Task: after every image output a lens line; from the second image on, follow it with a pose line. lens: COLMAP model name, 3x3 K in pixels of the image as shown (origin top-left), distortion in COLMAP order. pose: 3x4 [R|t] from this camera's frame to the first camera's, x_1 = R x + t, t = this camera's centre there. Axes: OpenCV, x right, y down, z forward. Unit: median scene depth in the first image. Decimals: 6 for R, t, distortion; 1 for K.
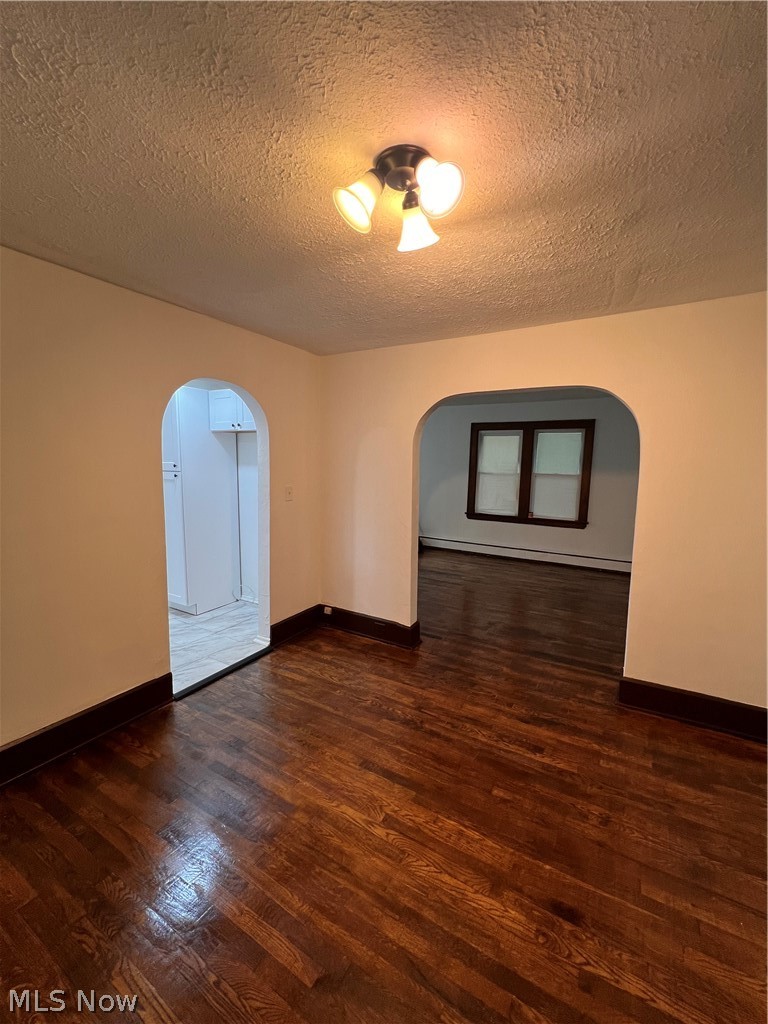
lens RADIAL K [[411.5, 0, 387.4], [0, 411.5, 510.3], [0, 0, 1]] dist [-0.003926, 0.000609]
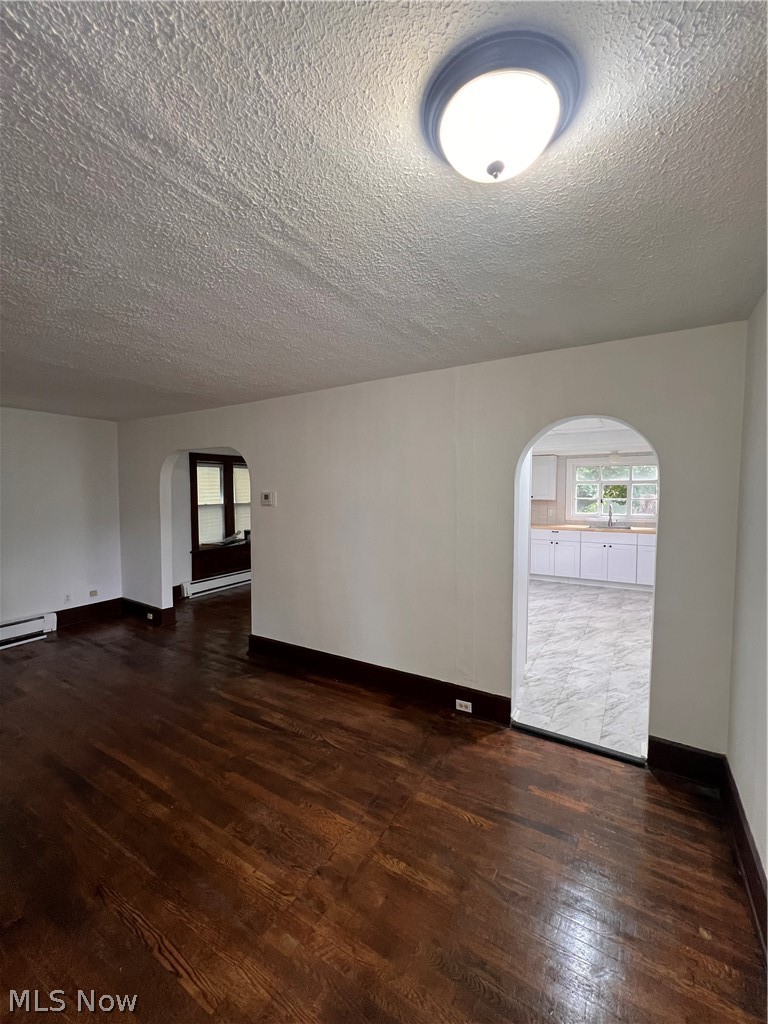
lens RADIAL K [[411.5, 0, 387.4], [0, 411.5, 510.3], [0, 0, 1]] dist [-0.003926, 0.000609]
pose [[-0.999744, -0.015375, 0.016569, -0.626104], [-0.012234, 0.984432, 0.175339, -0.539901], [-0.019007, 0.175092, -0.984369, 4.018303]]
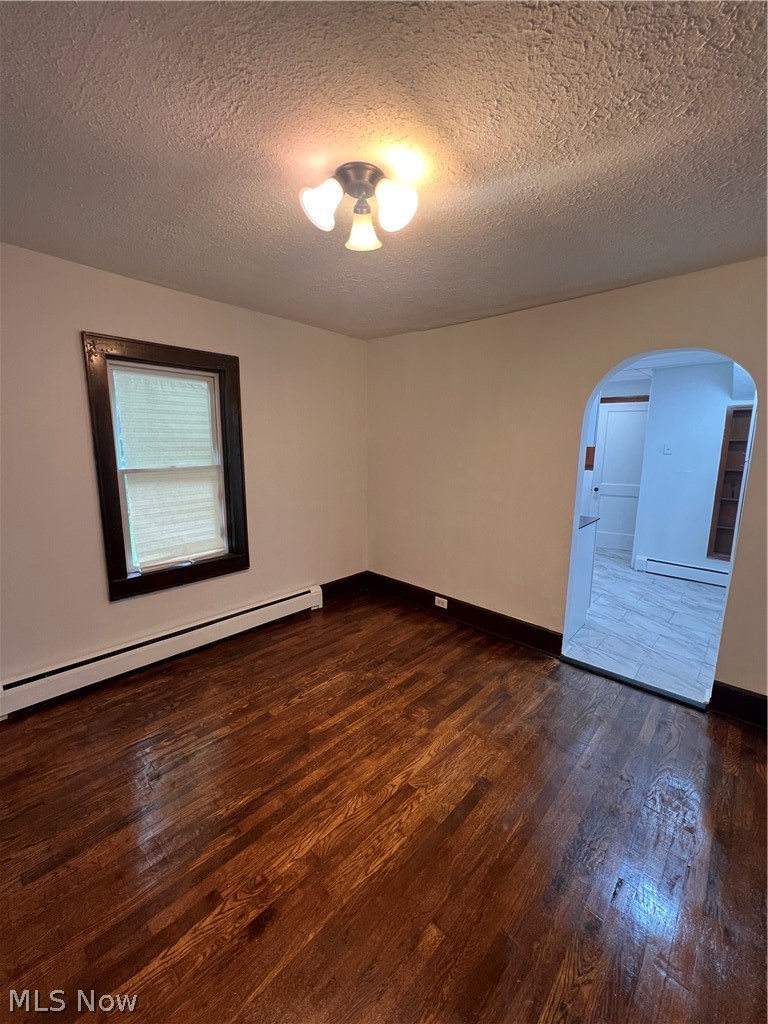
lens RADIAL K [[411.5, 0, 387.4], [0, 411.5, 510.3], [0, 0, 1]] dist [-0.003926, 0.000609]
pose [[-0.217163, 0.136869, -0.966492, 0.885102], [-0.133328, 0.976682, 0.168270, -0.086963], [0.966987, 0.165403, -0.193851, 1.007840]]
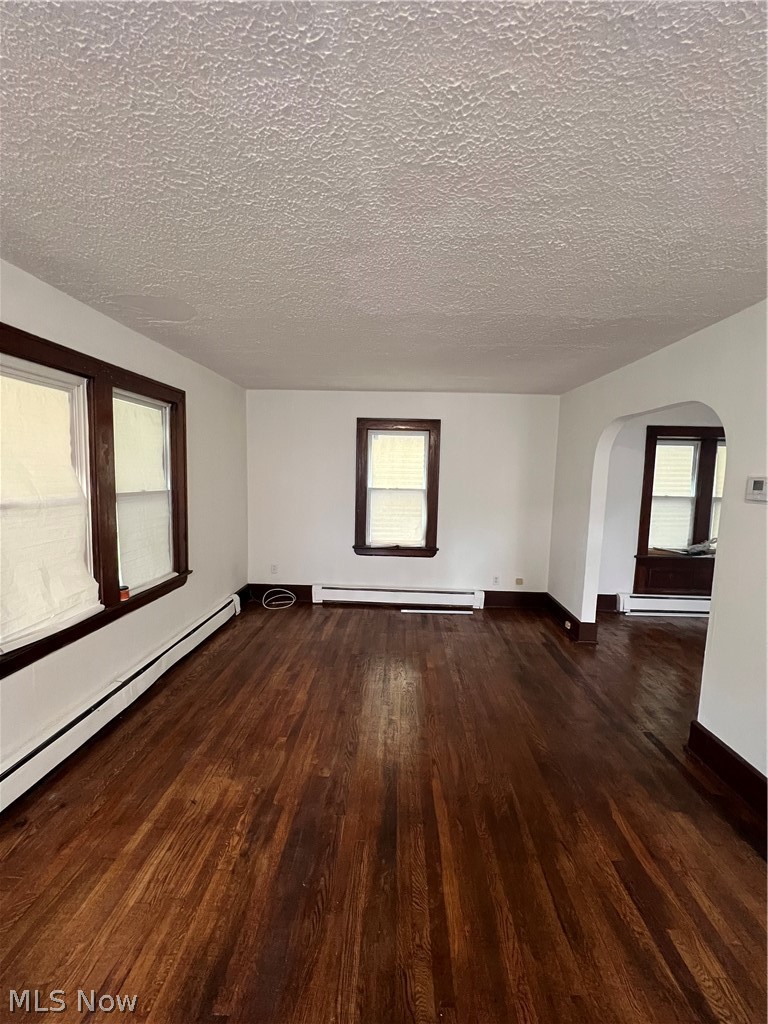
lens RADIAL K [[411.5, 0, 387.4], [0, 411.5, 510.3], [0, 0, 1]] dist [-0.003926, 0.000609]
pose [[-0.472490, -0.106743, 0.874848, -0.460972], [0.076443, 0.983934, 0.161338, -0.413755], [-0.878014, 0.143106, -0.456740, 3.305473]]
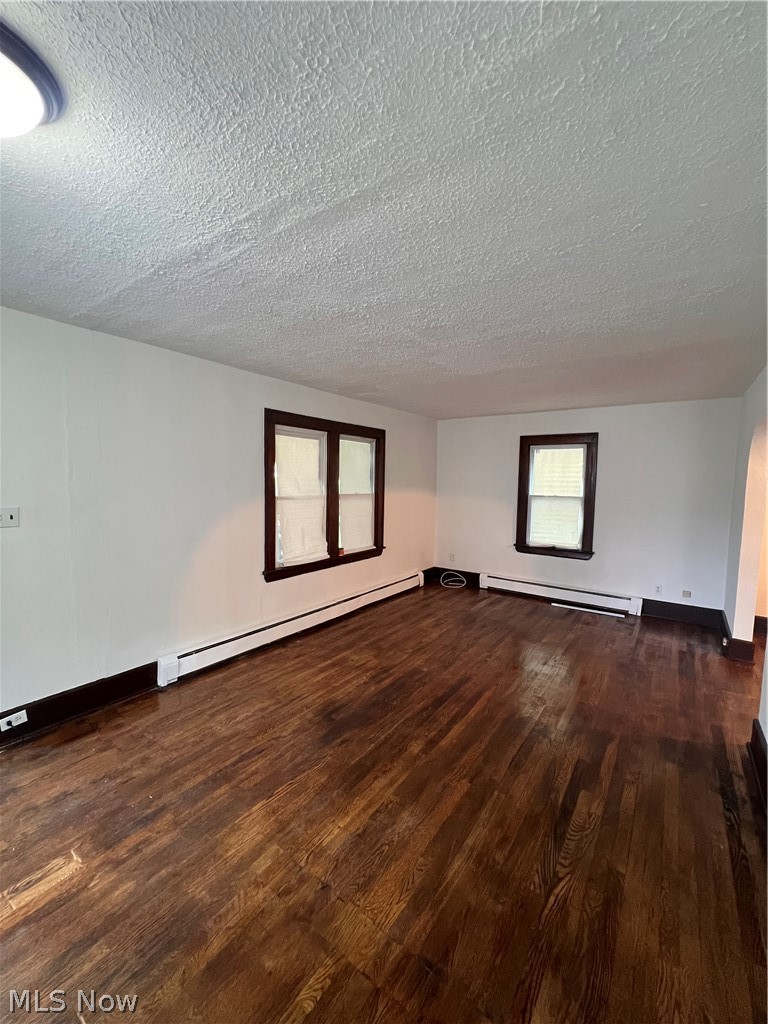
lens RADIAL K [[411.5, 0, 387.4], [0, 411.5, 510.3], [0, 0, 1]] dist [-0.003926, 0.000609]
pose [[0.091474, -0.089030, 0.991820, -1.231696], [0.106139, 0.991193, 0.079184, -0.382488], [-0.990135, 0.098028, 0.100118, 2.943566]]
